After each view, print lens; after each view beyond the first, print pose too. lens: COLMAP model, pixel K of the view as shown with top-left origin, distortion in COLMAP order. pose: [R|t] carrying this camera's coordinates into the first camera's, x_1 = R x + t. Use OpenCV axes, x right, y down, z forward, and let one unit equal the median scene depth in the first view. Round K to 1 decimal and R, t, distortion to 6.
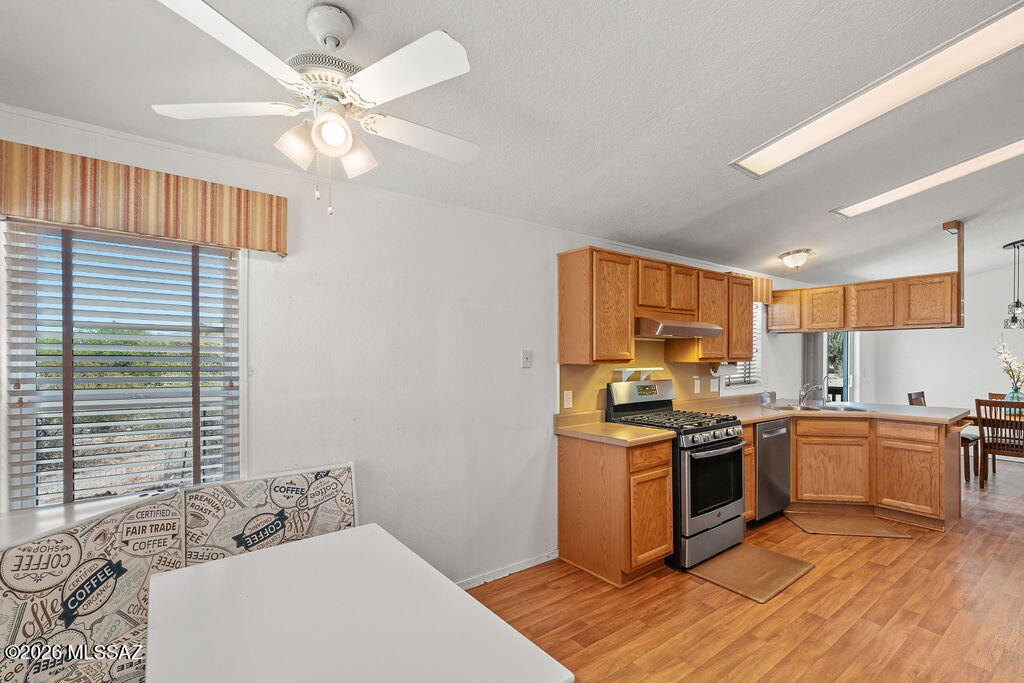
lens RADIAL K [[458.7, 0, 514.6], [0, 458.7, 358.0], [0, 0, 1]] dist [-0.000530, -0.000161]
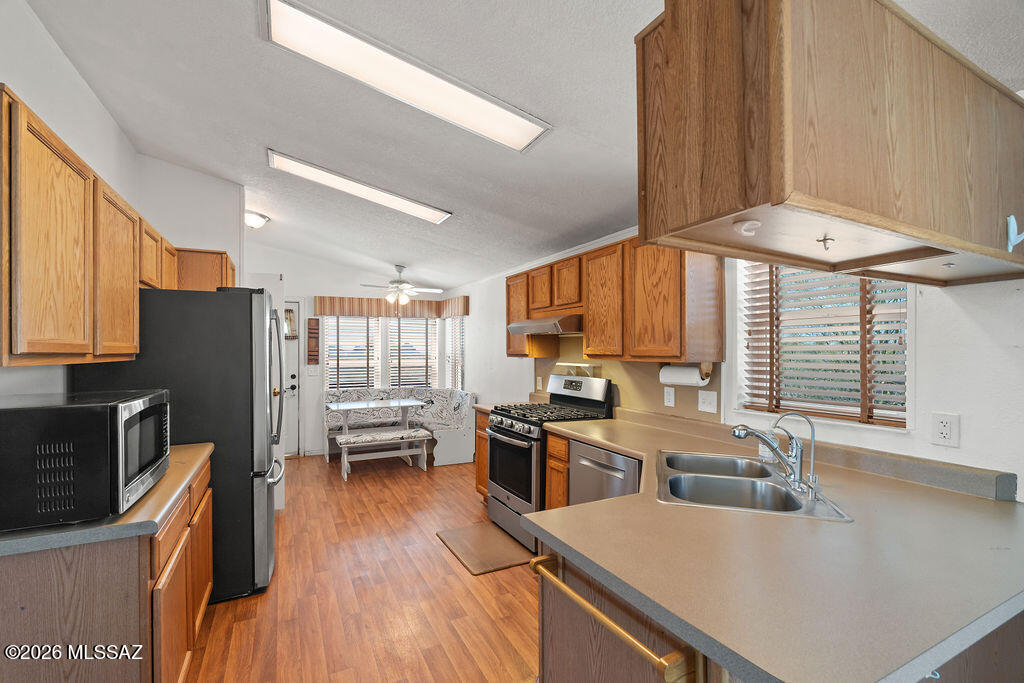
lens RADIAL K [[454.1, 0, 509.5], [0, 454.1, 347.5], [0, 0, 1]] dist [0.000763, 0.000015]
pose [[-0.176224, -0.003520, -0.984344, 1.211631], [-0.005248, 0.999983, -0.002636, -0.009790], [0.984336, 0.004702, -0.176240, 0.957909]]
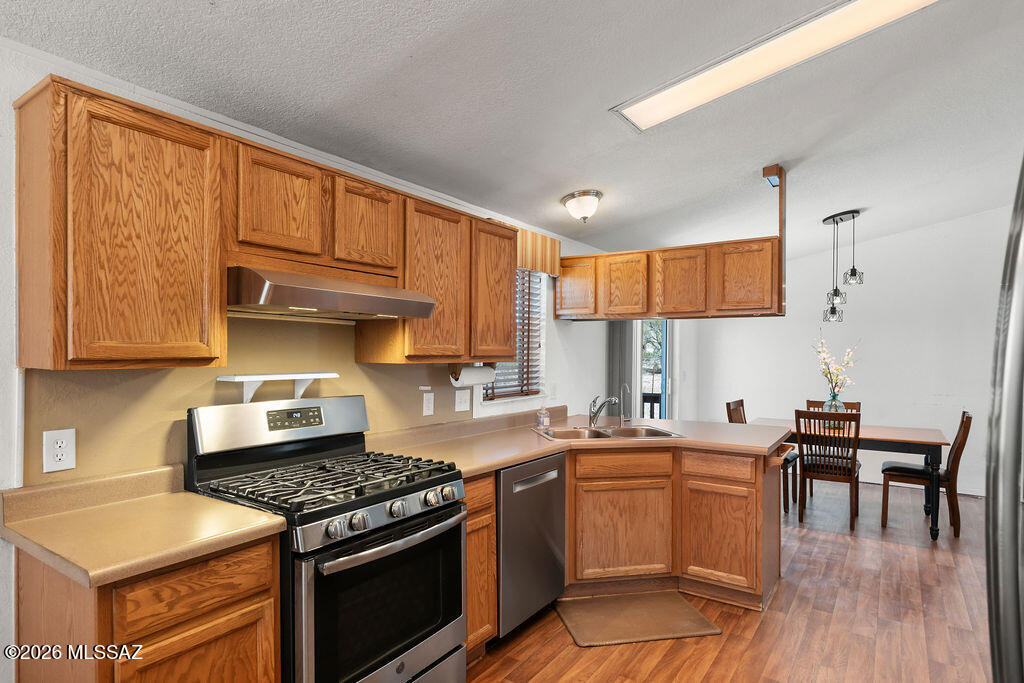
lens RADIAL K [[557.3, 0, 513.9], [0, 557.3, 355.7], [0, 0, 1]] dist [-0.001403, -0.000567]
pose [[0.946267, 0.005356, 0.323343, 0.292859], [-0.005590, 0.999984, -0.000204, -0.000642], [-0.323339, -0.001615, 0.946282, 0.308486]]
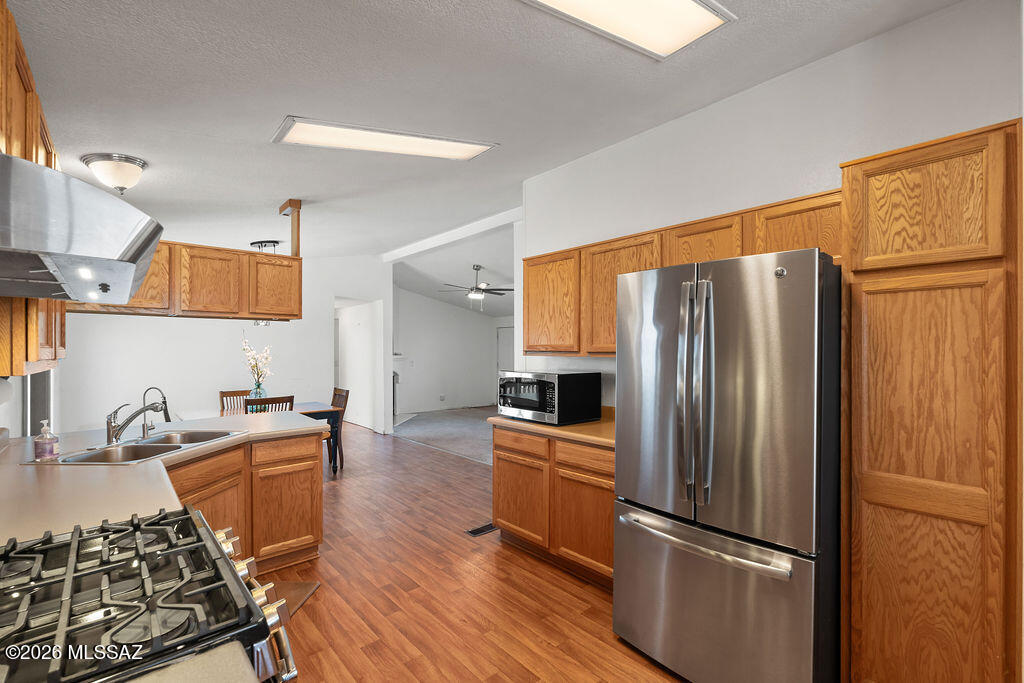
lens RADIAL K [[451.5, 0, 511.0], [0, 451.5, 349.6], [0, 0, 1]] dist [0.009039, 0.000104]
pose [[-0.083461, 0.002117, 0.996509, 0.053531], [0.009092, 0.999958, -0.001363, -0.005476], [-0.996470, 0.008947, -0.083476, 0.657257]]
